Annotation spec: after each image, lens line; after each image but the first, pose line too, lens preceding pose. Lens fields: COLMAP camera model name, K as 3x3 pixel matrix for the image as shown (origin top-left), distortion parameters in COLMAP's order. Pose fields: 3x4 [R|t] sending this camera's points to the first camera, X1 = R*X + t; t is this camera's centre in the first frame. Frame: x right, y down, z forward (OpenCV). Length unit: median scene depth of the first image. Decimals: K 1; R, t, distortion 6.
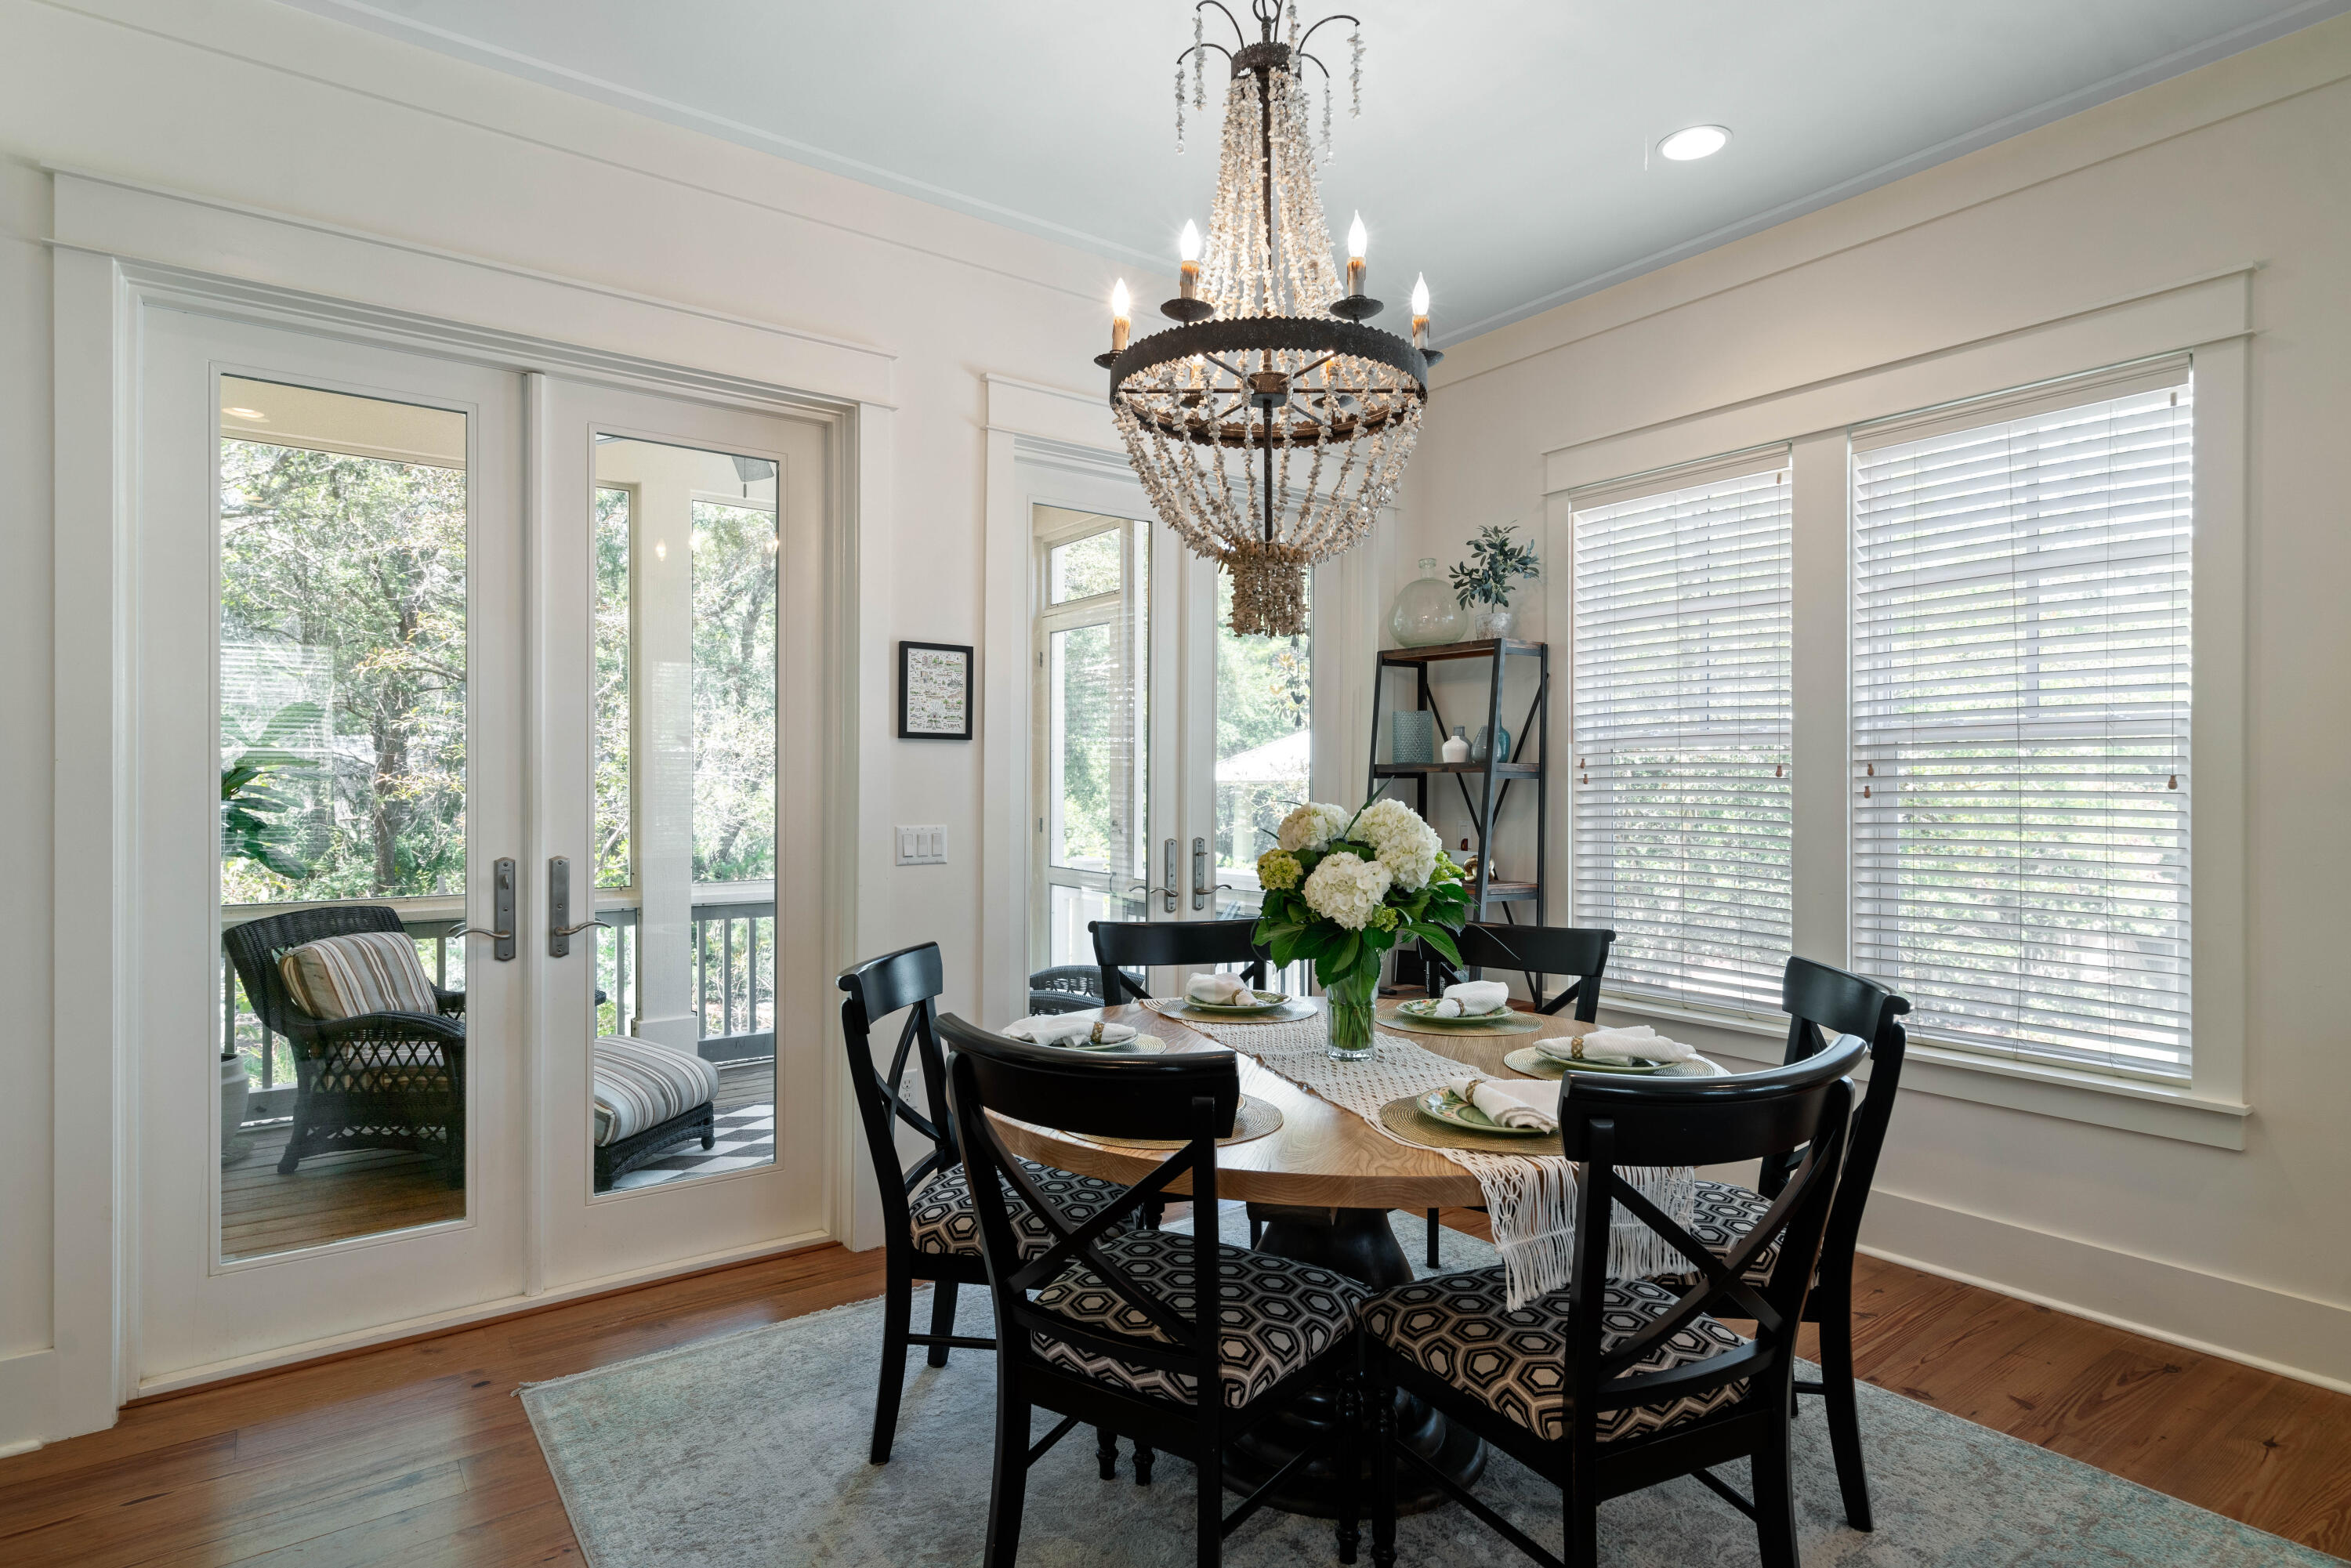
lens RADIAL K [[1216.5, 0, 1162.4], [0, 1216.5, 794.0], [0, 0, 1]] dist [0.001942, 0.000577]
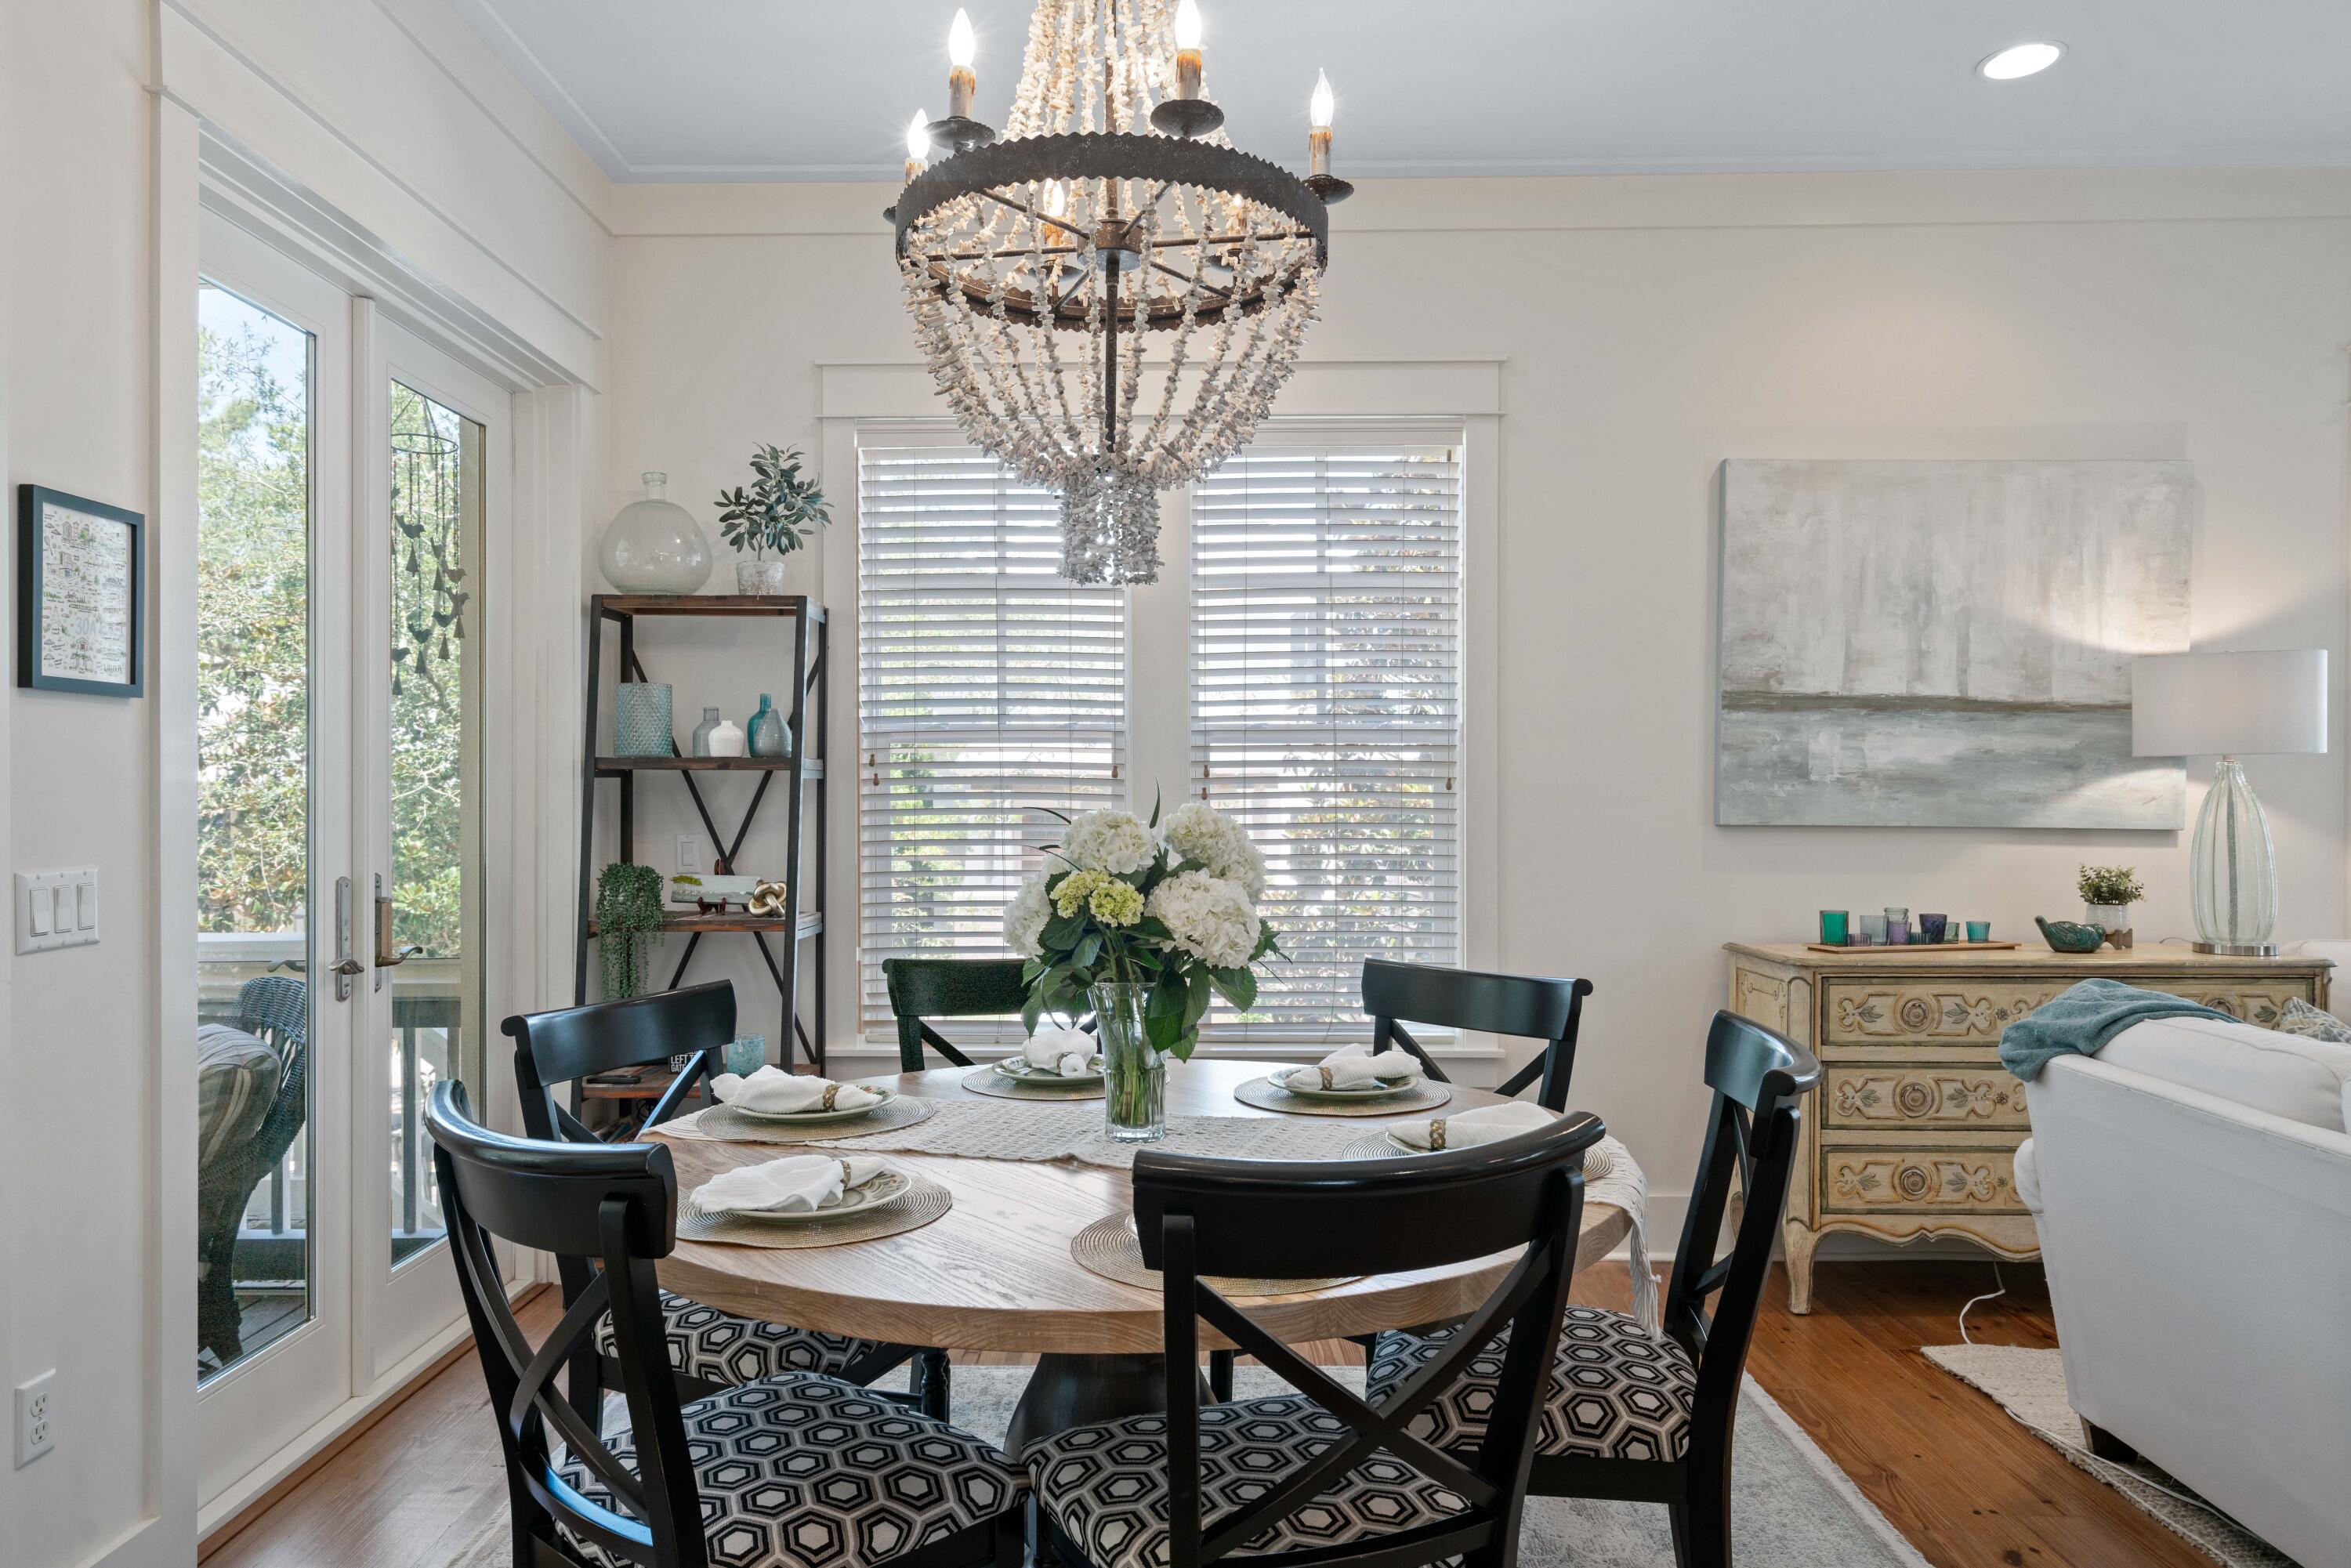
lens RADIAL K [[1541.7, 0, 1149.0], [0, 1541.7, 809.6], [0, 0, 1]] dist [0.013244, 0.001319]
pose [[0.602758, -0.011256, 0.797844, -0.434782], [0.006493, 0.999937, 0.009201, -0.000927], [-0.797897, -0.000366, 0.602793, 0.281655]]
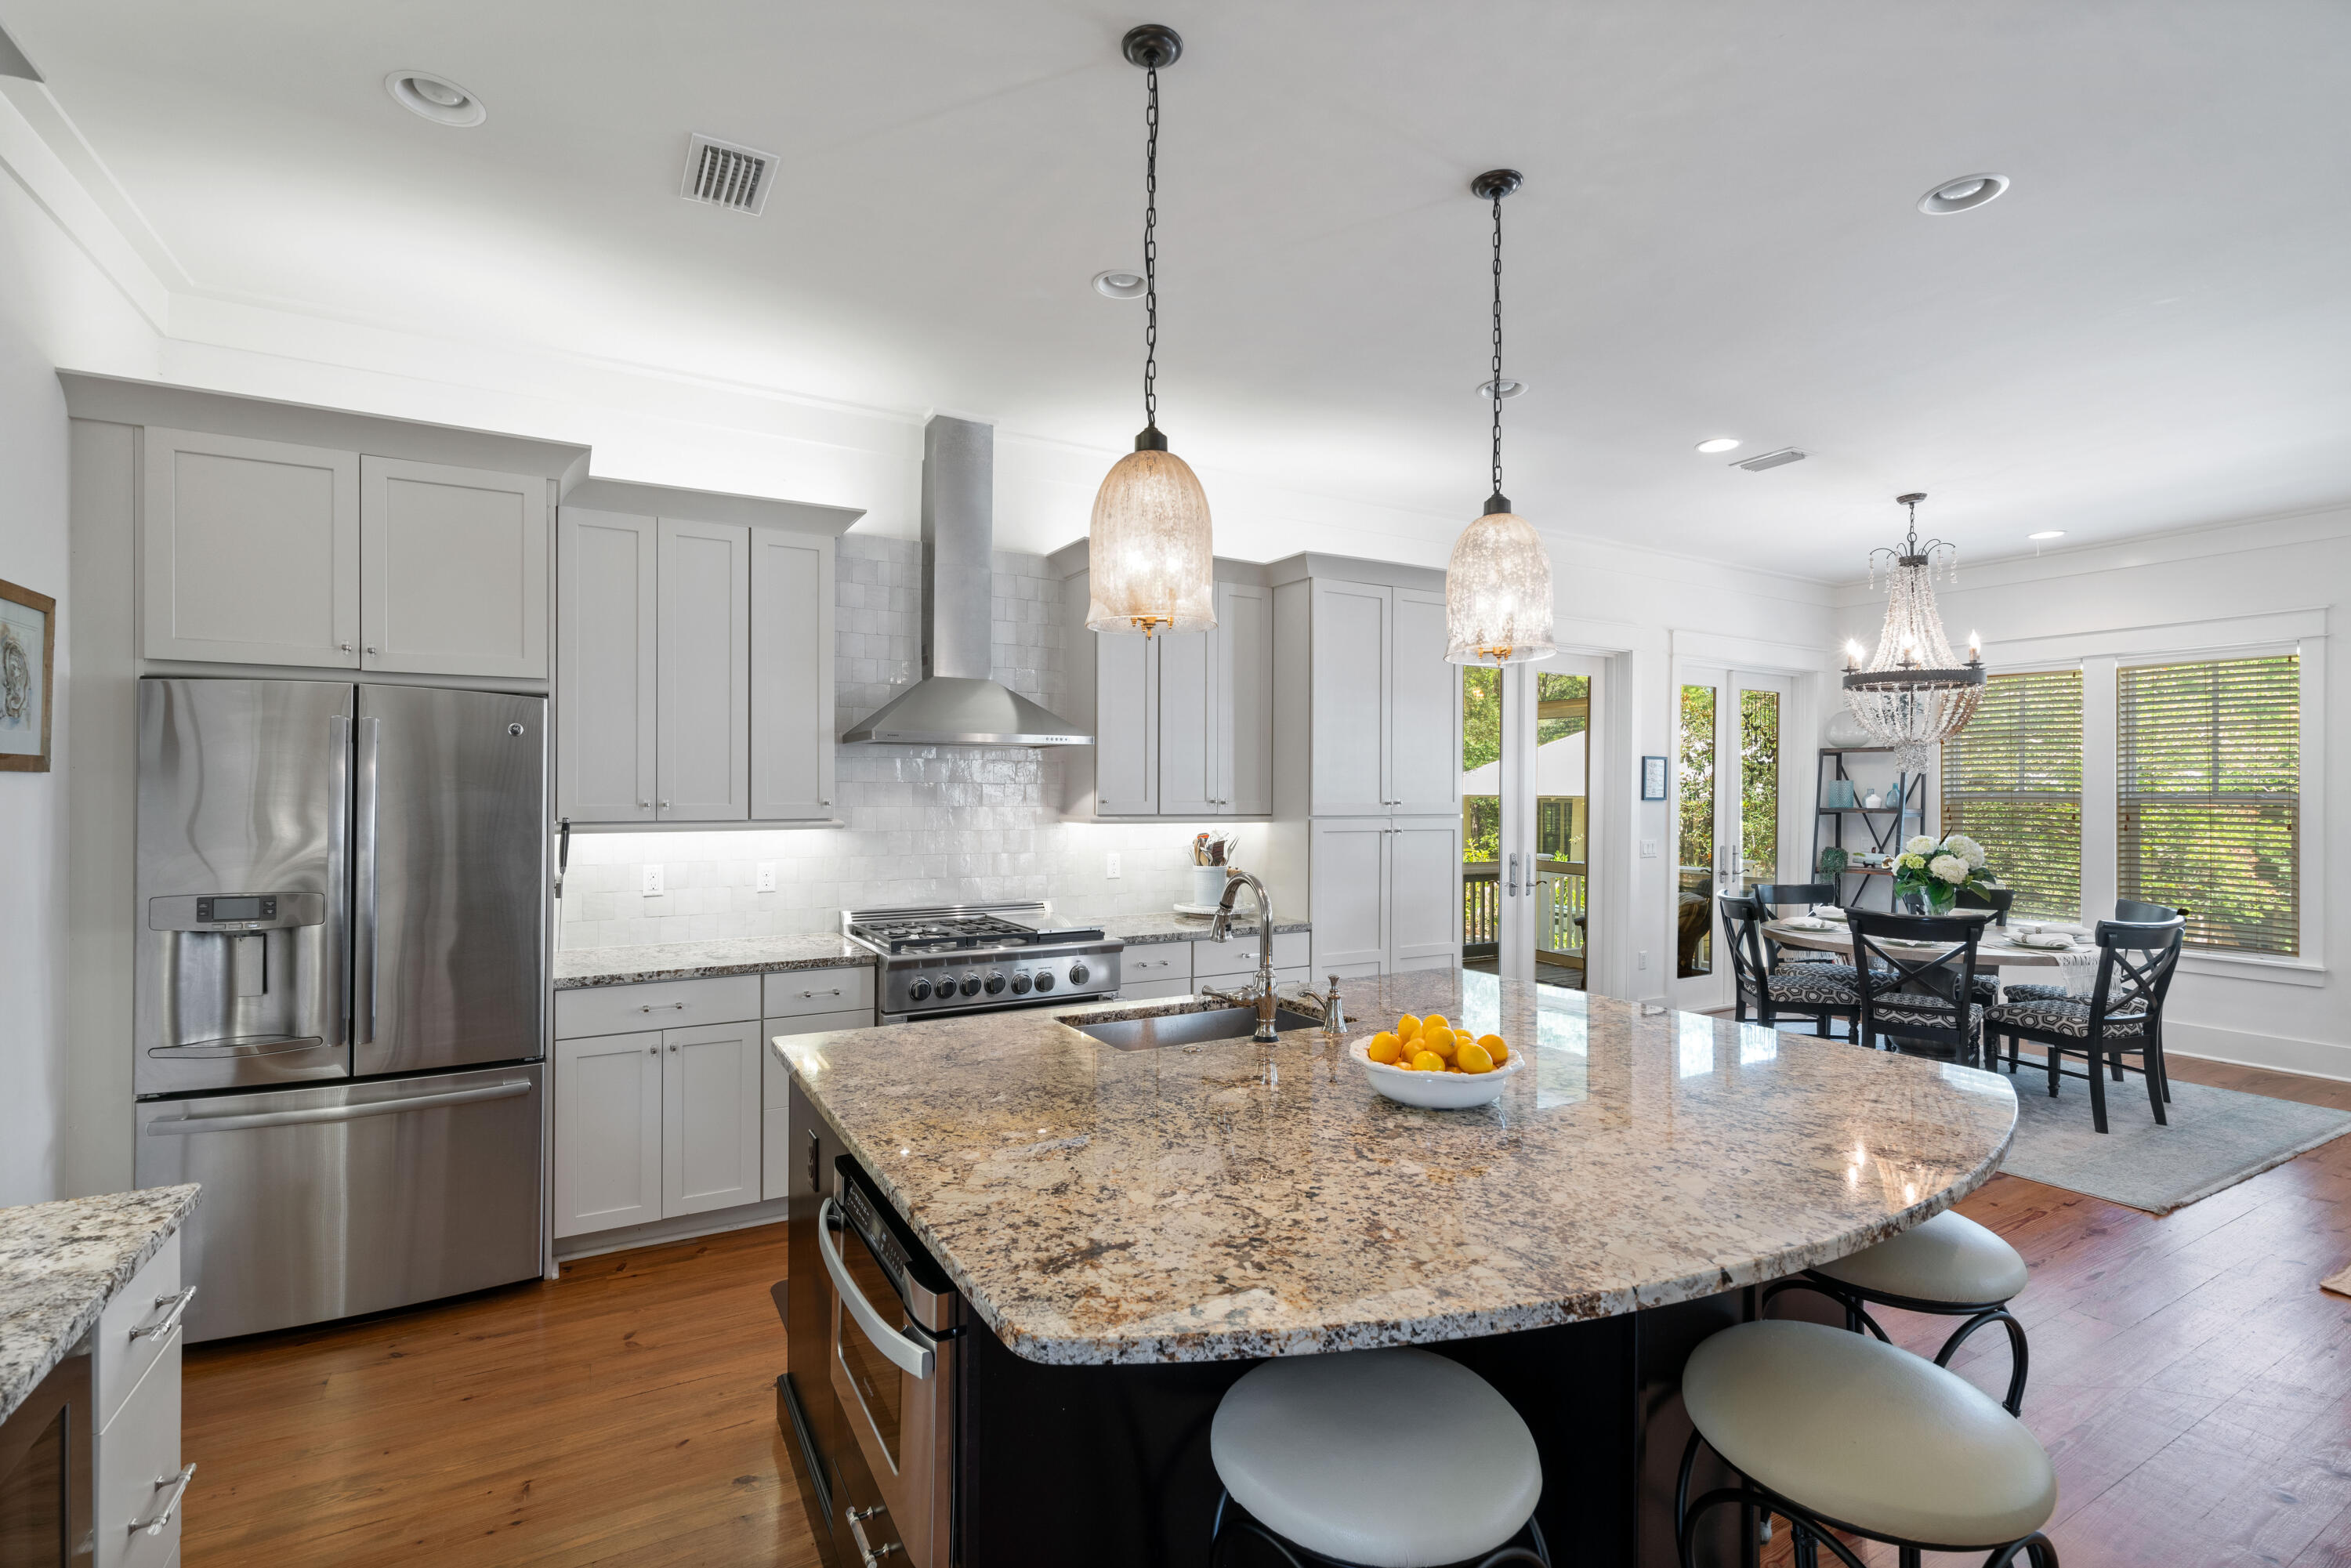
lens RADIAL K [[1071.6, 0, 1155.2], [0, 1071.6, 790.1], [0, 0, 1]] dist [0.001434, 0.001327]
pose [[0.994033, 0.005145, -0.108955, -0.877926], [-0.005814, 0.999966, -0.005825, -0.047306], [0.108921, 0.006423, 0.994030, -1.018629]]
